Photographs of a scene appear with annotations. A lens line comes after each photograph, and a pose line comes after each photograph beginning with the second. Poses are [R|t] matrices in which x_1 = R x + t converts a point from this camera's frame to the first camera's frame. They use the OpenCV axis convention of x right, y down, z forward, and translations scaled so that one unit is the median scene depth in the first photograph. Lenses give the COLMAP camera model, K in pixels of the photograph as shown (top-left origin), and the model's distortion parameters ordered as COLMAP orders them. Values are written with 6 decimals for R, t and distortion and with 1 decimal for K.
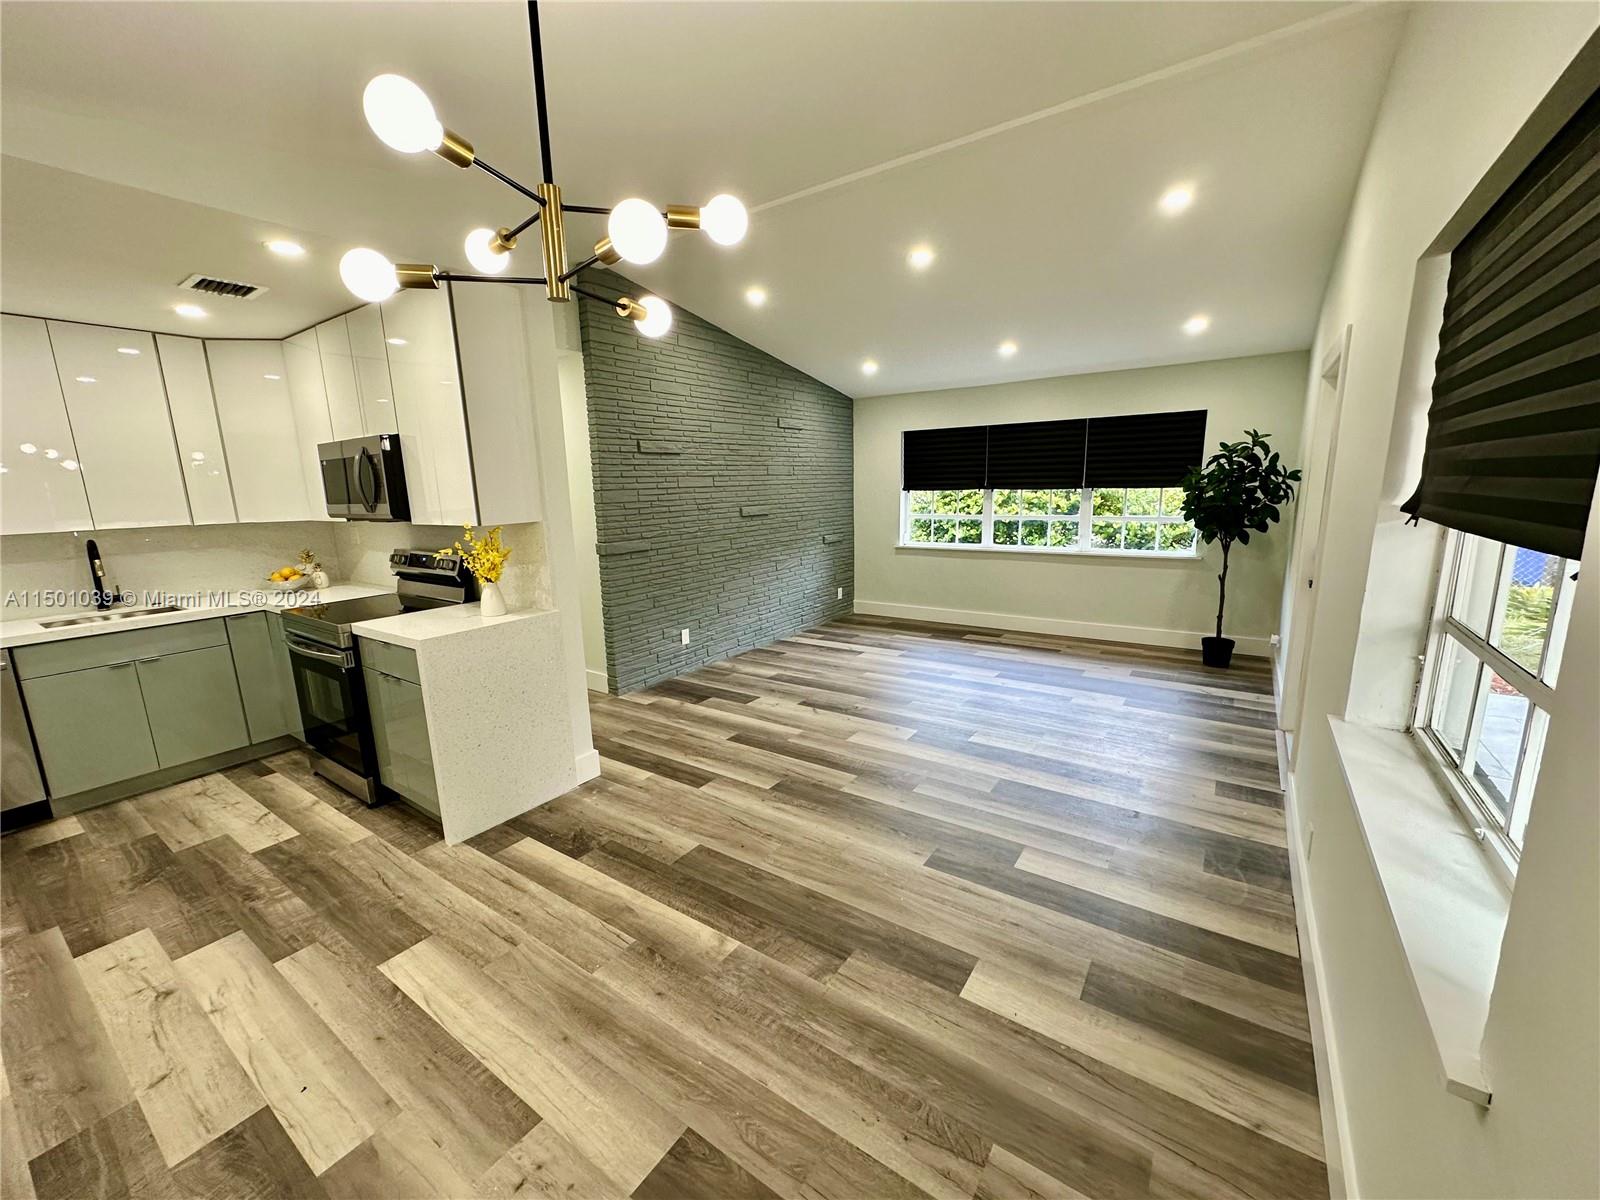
lens RADIAL K [[638.9, 0, 796.3], [0, 638.9, 595.2], [0, 0, 1]] dist [-0.003559, 0.001384]
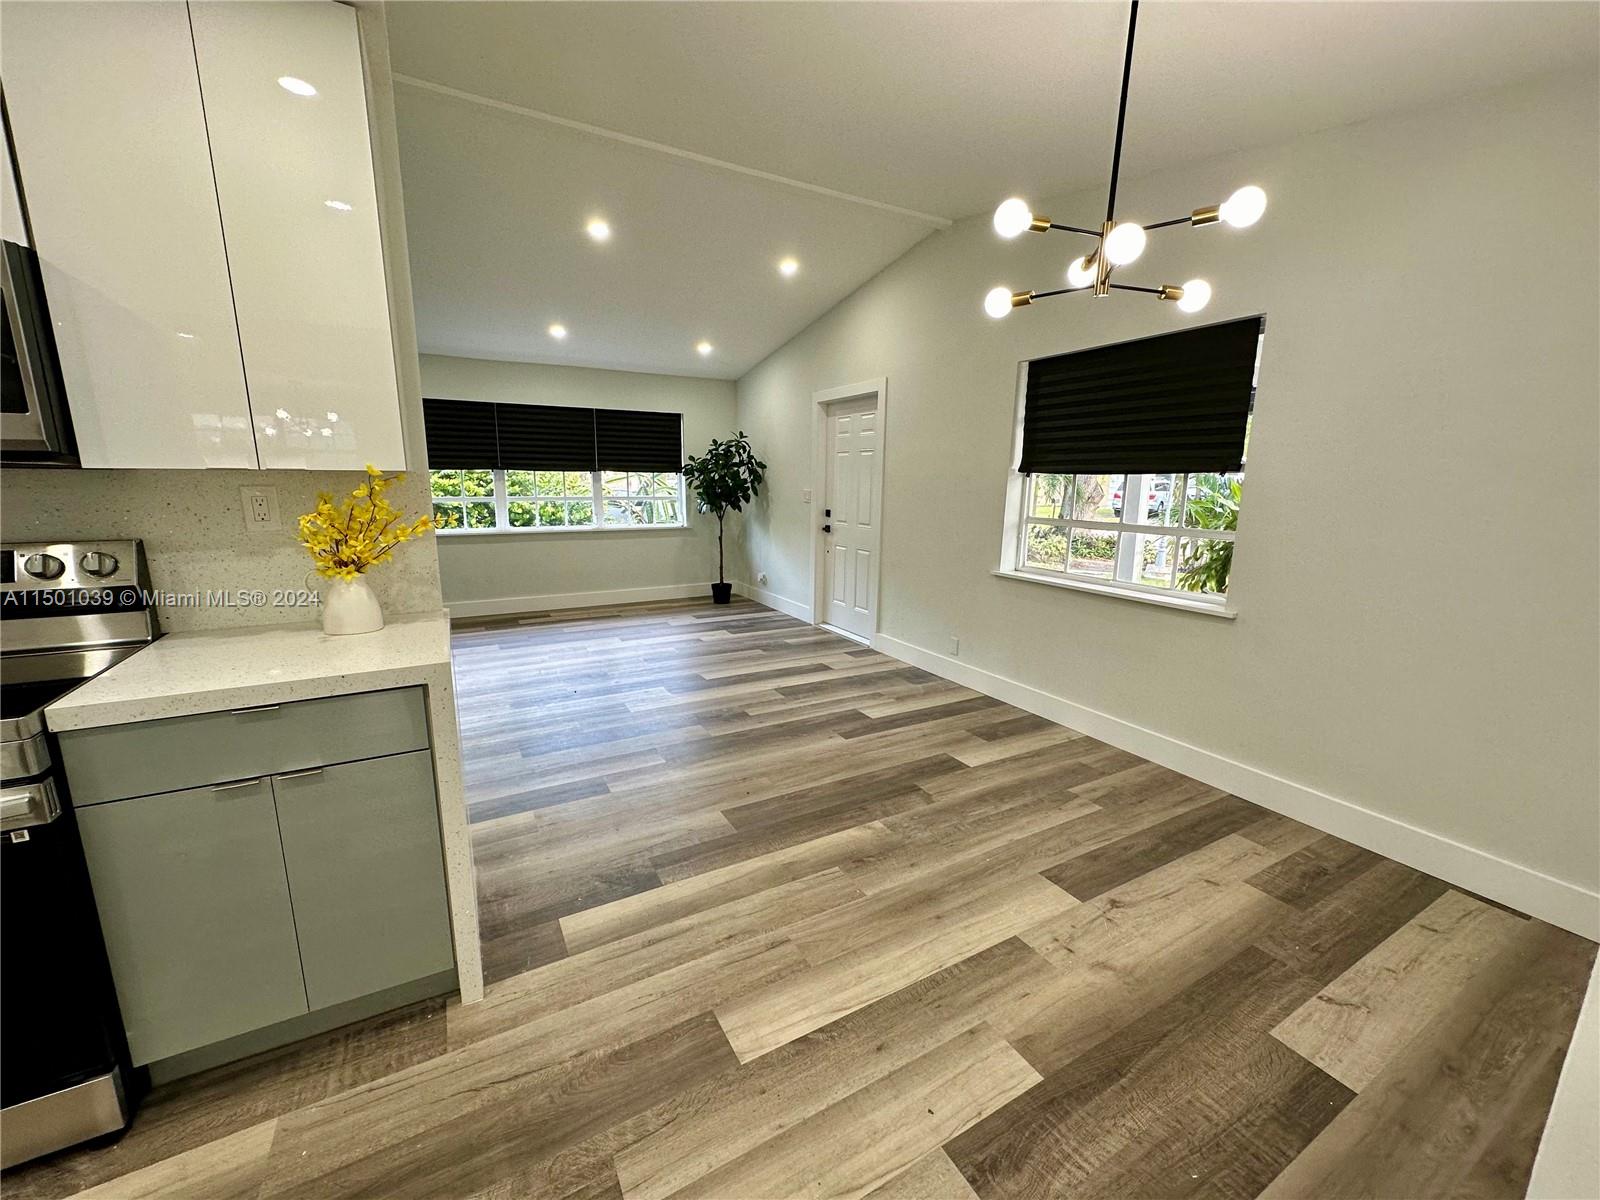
lens RADIAL K [[638.9, 0, 797.2], [0, 638.9, 599.0], [0, 0, 1]] dist [-0.003559, 0.001384]
pose [[0.438057, -0.139321, 0.888086, -0.920441], [0.135553, 0.986858, 0.087954, 0.005332], [-0.888668, 0.081854, 0.451185, 0.441416]]
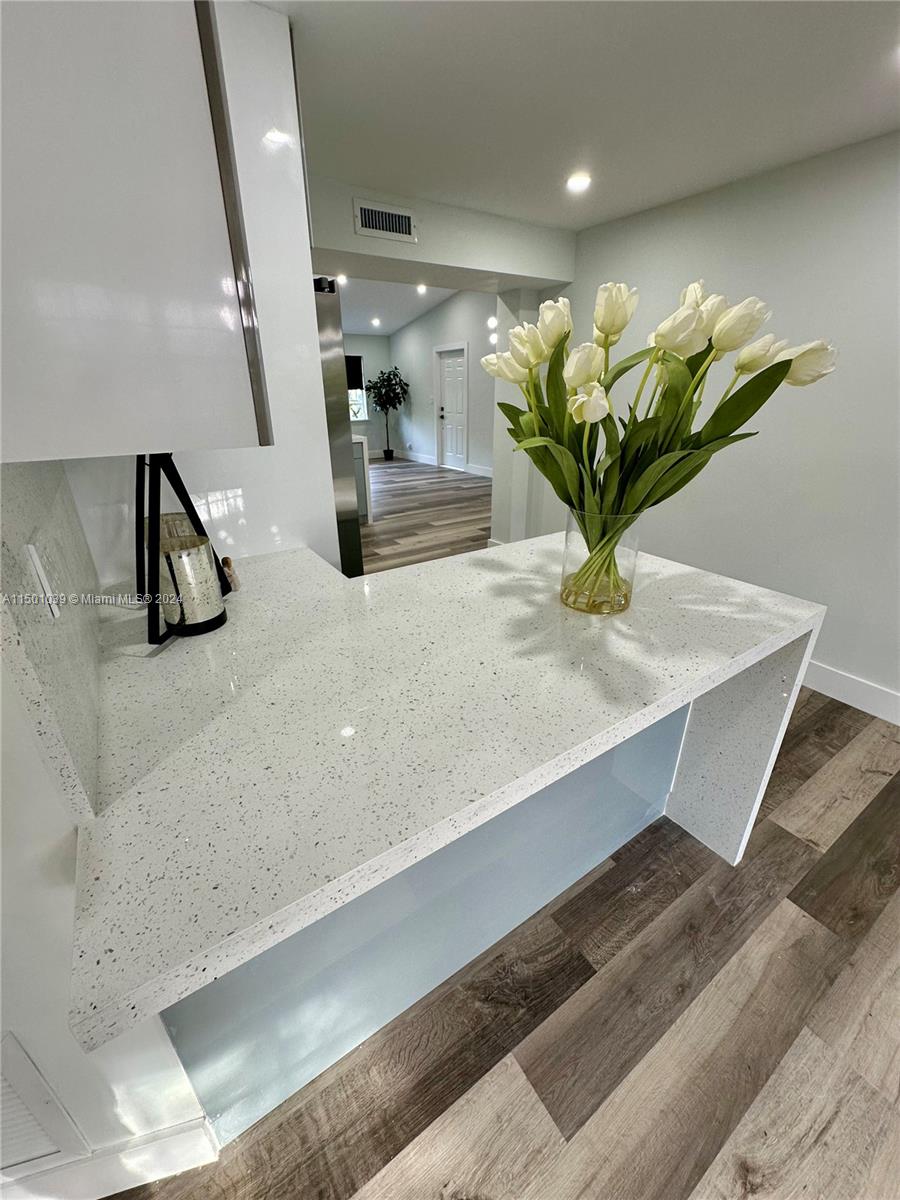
lens RADIAL K [[479.2, 0, 449.3], [0, 479.2, 600.7], [0, 0, 1]] dist [-0.003559, 0.001384]
pose [[0.362642, -0.353497, 0.862282, -2.269800], [0.161868, 0.935095, 0.315272, 0.129249], [-0.917763, 0.025245, 0.396325, -0.044339]]
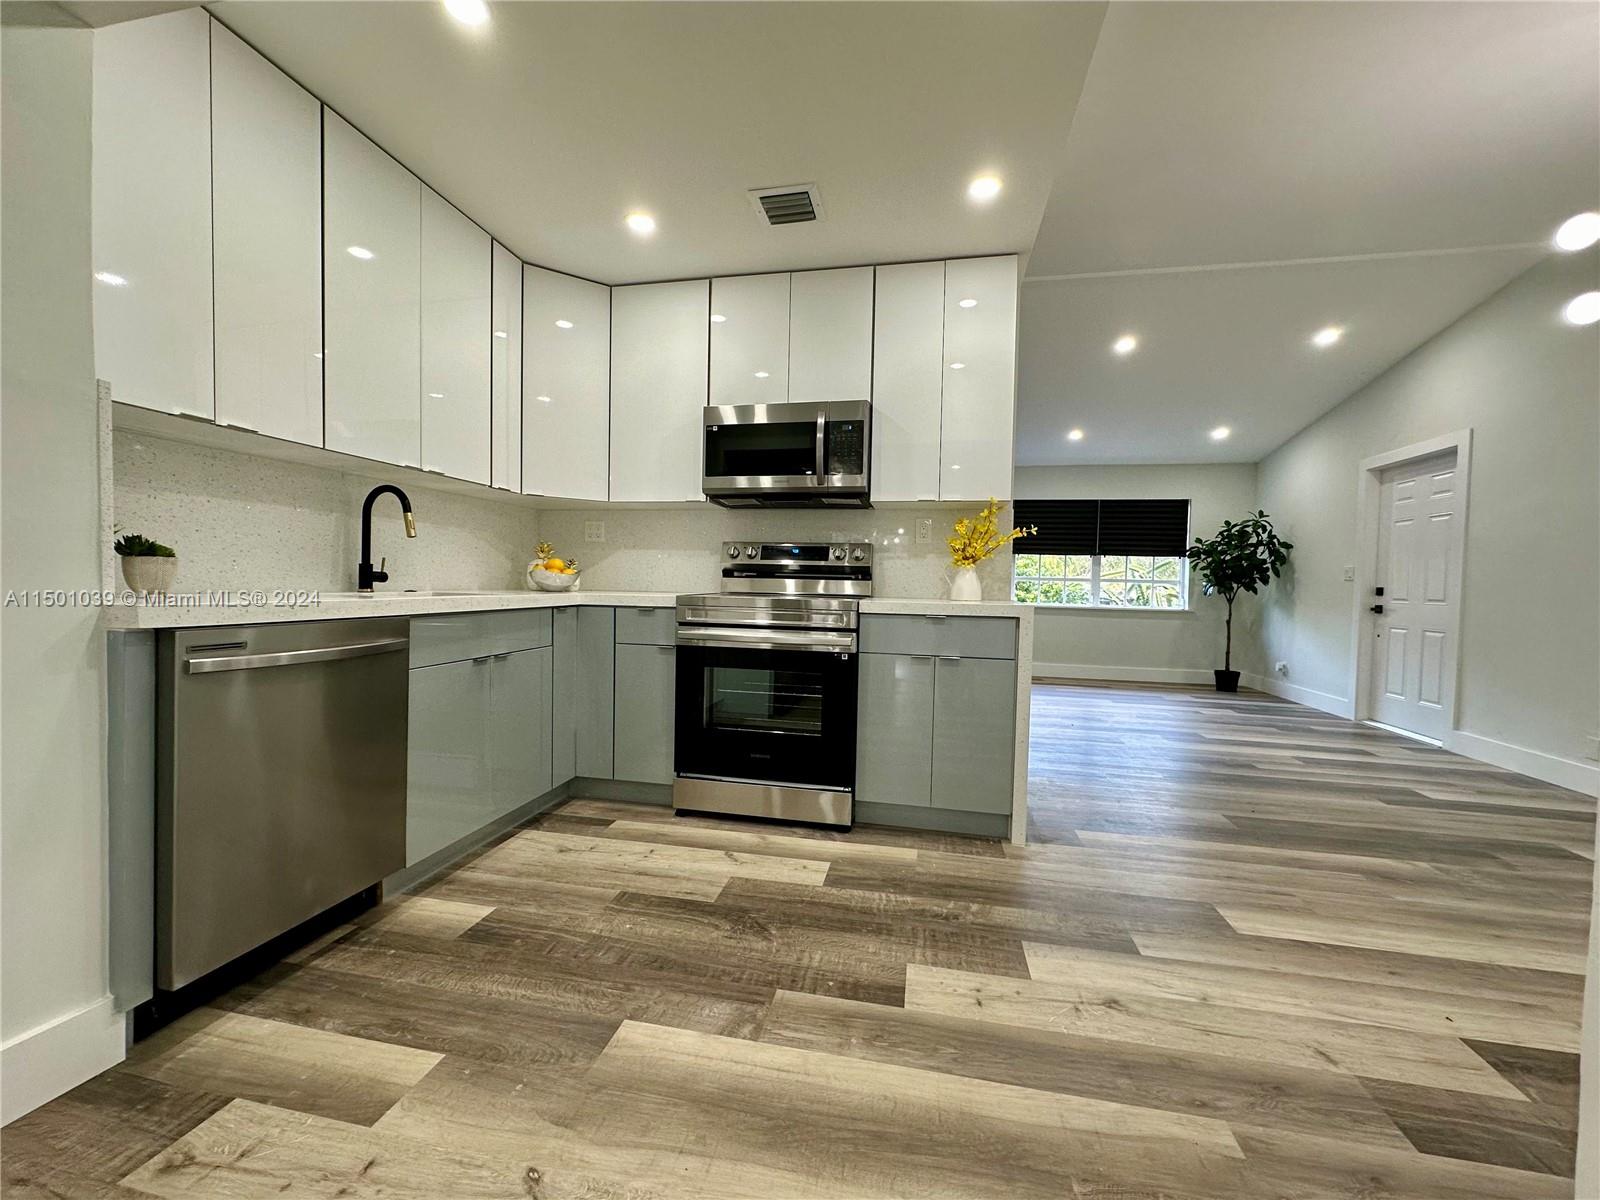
lens RADIAL K [[638.9, 0, 794.1], [0, 638.9, 598.3], [0, 0, 1]] dist [-0.003559, 0.001384]
pose [[0.918682, 0.040031, 0.392964, -1.230175], [0.019684, 0.988975, -0.146765, 0.181796], [-0.394507, 0.142566, 0.907766, 0.281293]]
